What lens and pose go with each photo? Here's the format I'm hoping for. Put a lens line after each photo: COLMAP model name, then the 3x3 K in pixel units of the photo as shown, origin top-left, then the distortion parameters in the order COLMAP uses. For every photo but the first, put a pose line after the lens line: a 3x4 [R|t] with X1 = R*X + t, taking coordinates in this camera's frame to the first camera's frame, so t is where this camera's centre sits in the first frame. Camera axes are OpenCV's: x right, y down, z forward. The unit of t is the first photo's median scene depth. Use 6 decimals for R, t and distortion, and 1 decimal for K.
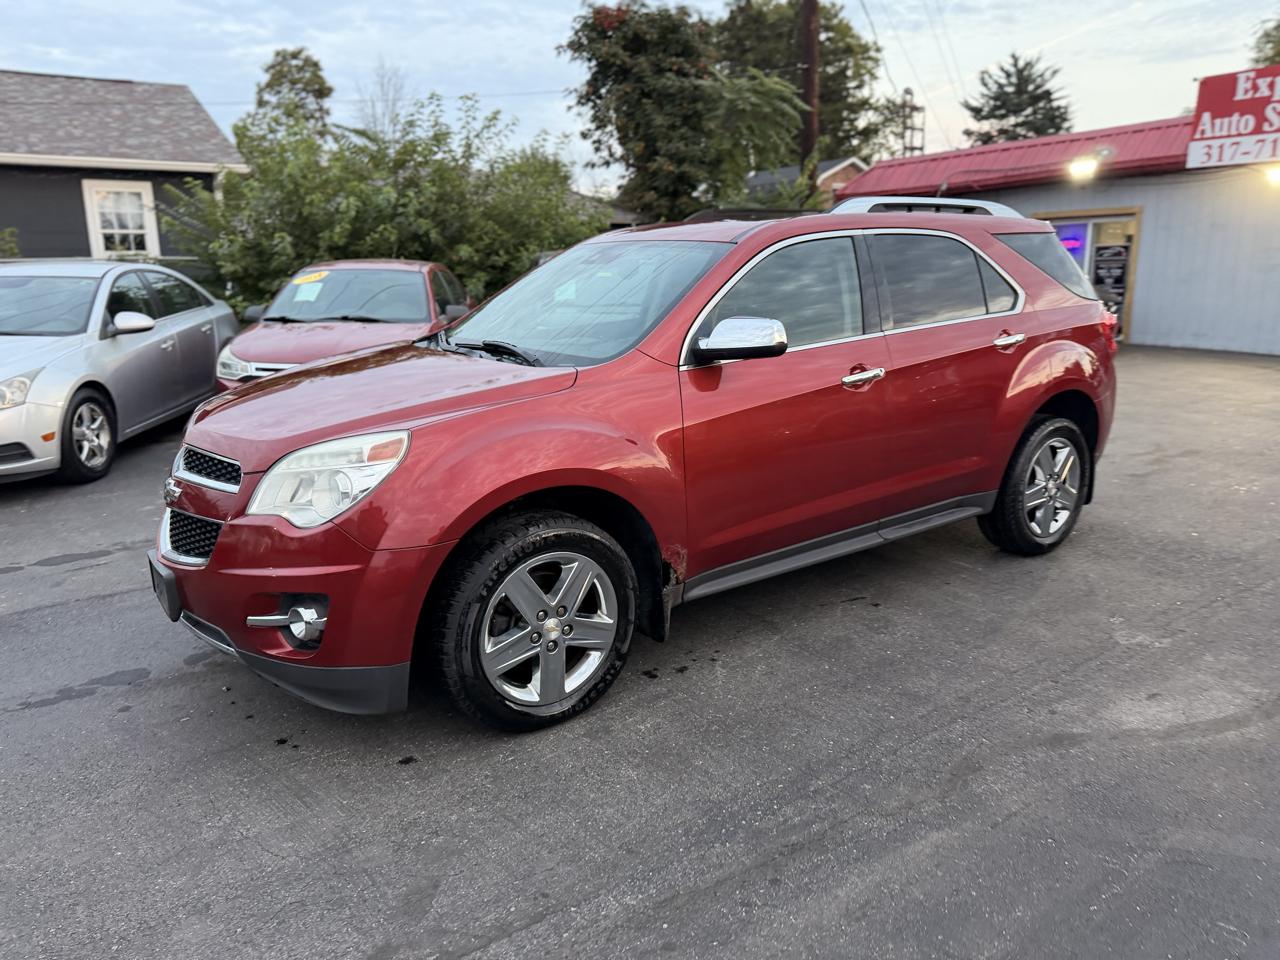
lens RADIAL K [[908.3, 0, 644.9], [0, 908.3, 474.2], [0, 0, 1]] dist [0.016998, -0.021318]
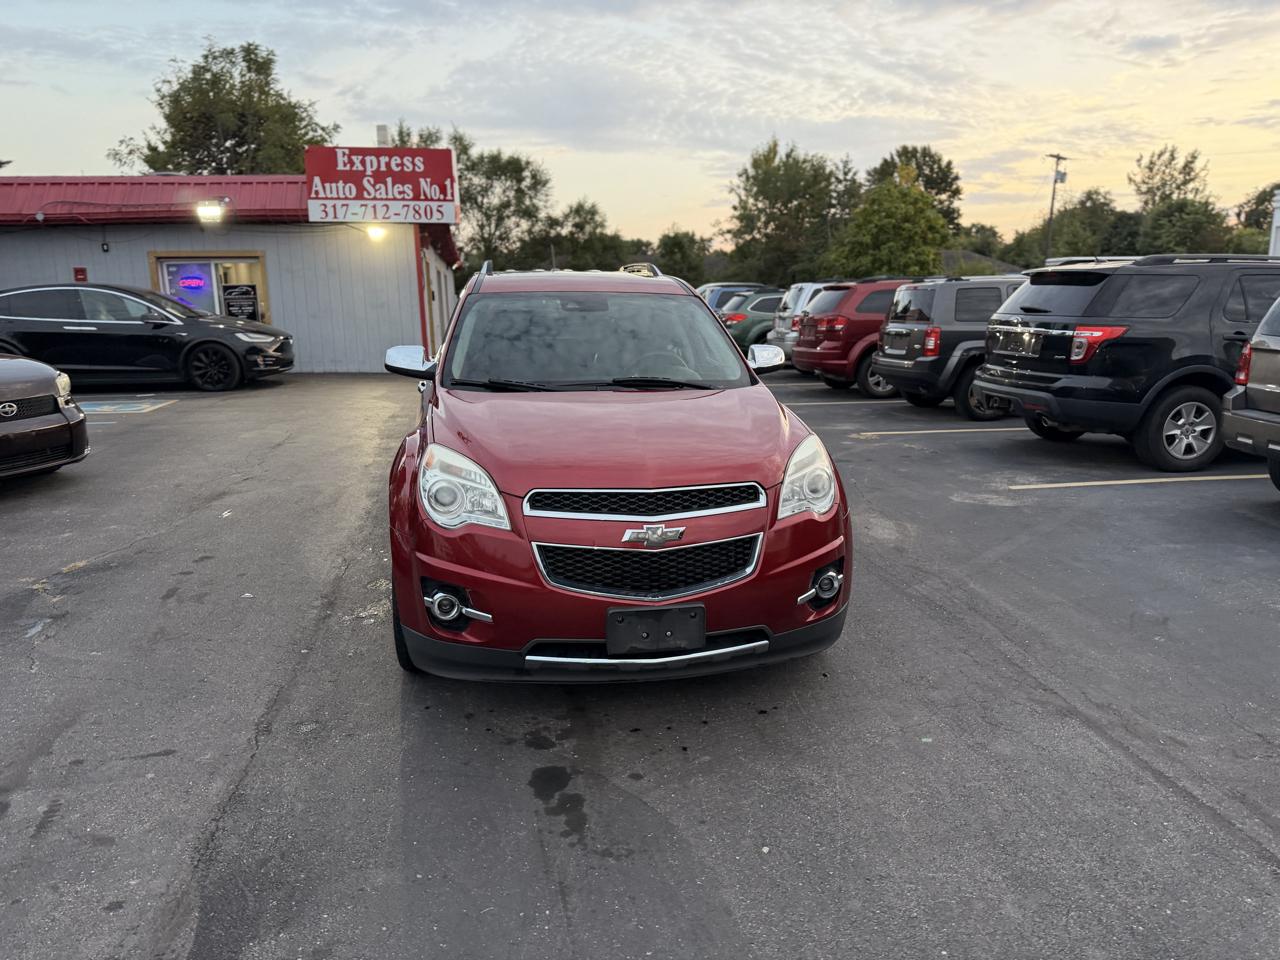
lens RADIAL K [[908.3, 0, 646.3], [0, 908.3, 484.3], [0, 0, 1]] dist [0.016998, -0.021318]
pose [[0.436164, -0.178416, 0.882002, -0.345683], [0.201192, 0.974670, 0.097669, -0.034292], [-0.877087, 0.134852, 0.461012, 0.129547]]
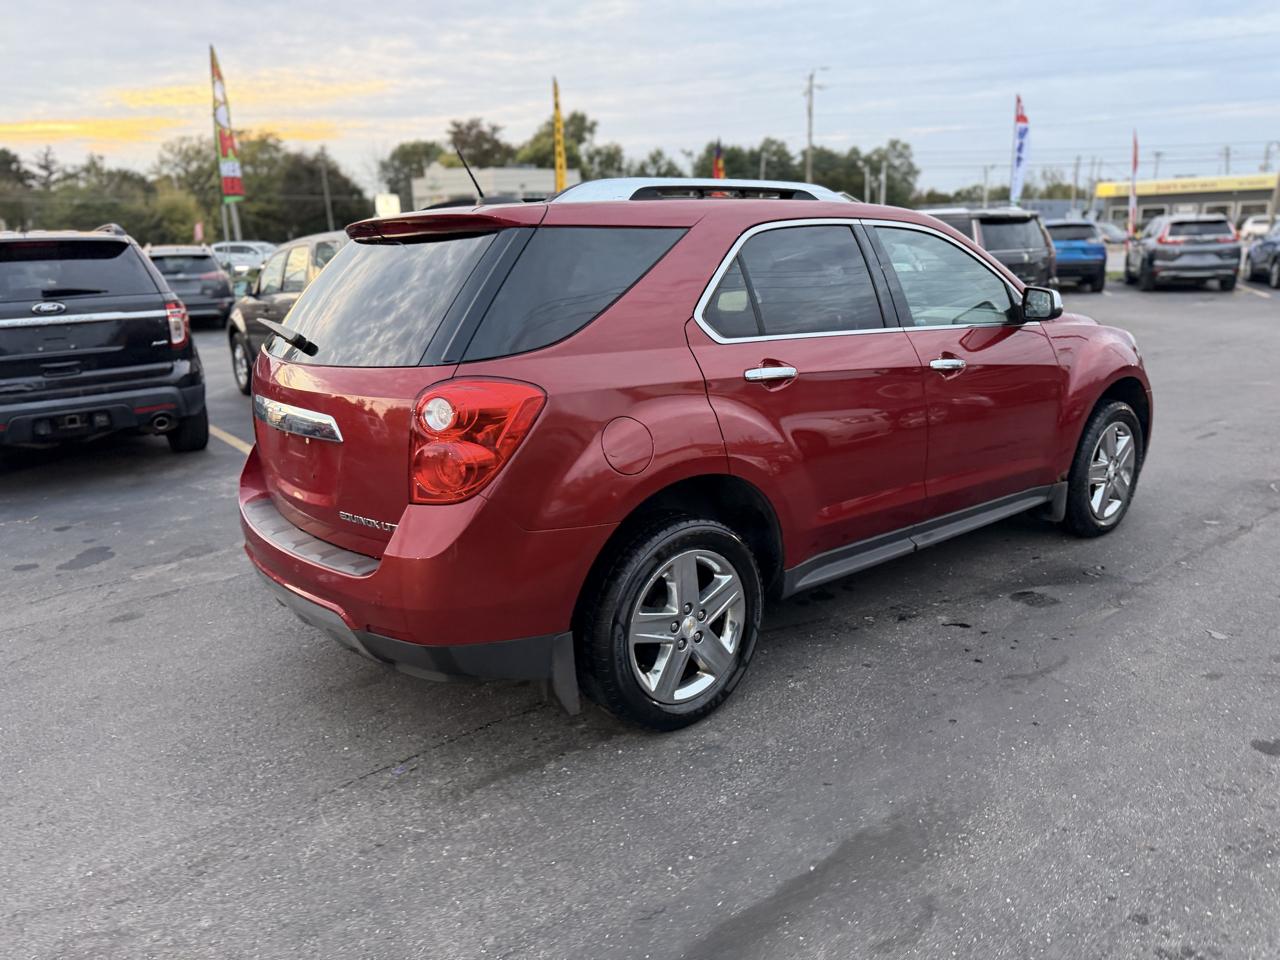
lens RADIAL K [[908.3, 0, 646.7], [0, 908.3, 487.9], [0, 0, 1]] dist [0.016998, -0.021318]
pose [[-0.997070, 0.060084, -0.047333, 0.099810], [0.031068, 0.883609, 0.467193, -0.163352], [0.069895, 0.464354, -0.882888, 0.678170]]
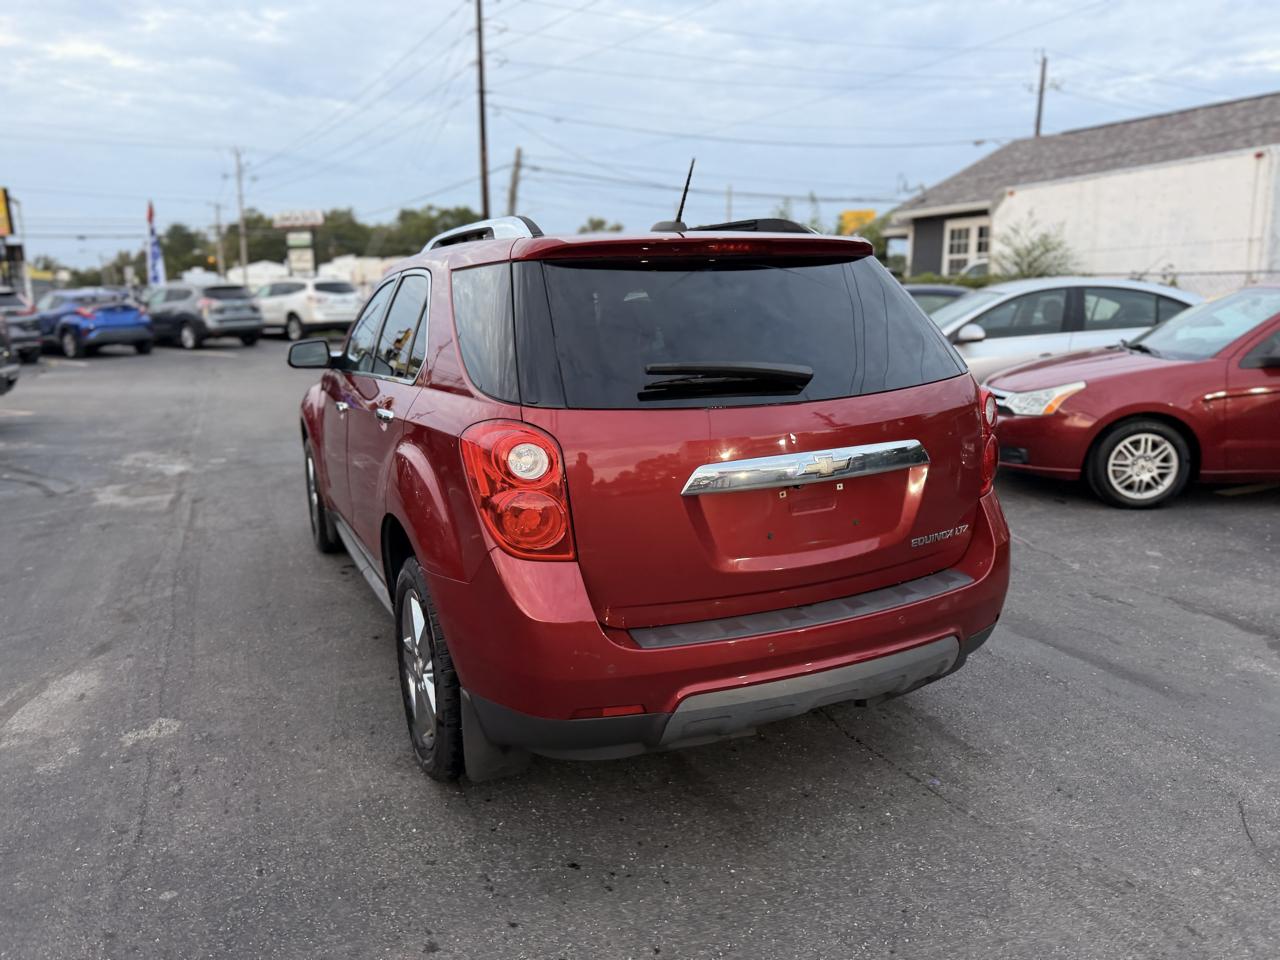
lens RADIAL K [[908.3, 0, 644.4], [0, 908.3, 482.3], [0, 0, 1]] dist [0.016998, -0.021318]
pose [[-0.185466, 0.219022, -0.957931, 0.370579], [-0.202506, 0.945400, 0.255364, -0.111675], [0.961558, 0.241348, -0.130986, 0.447929]]
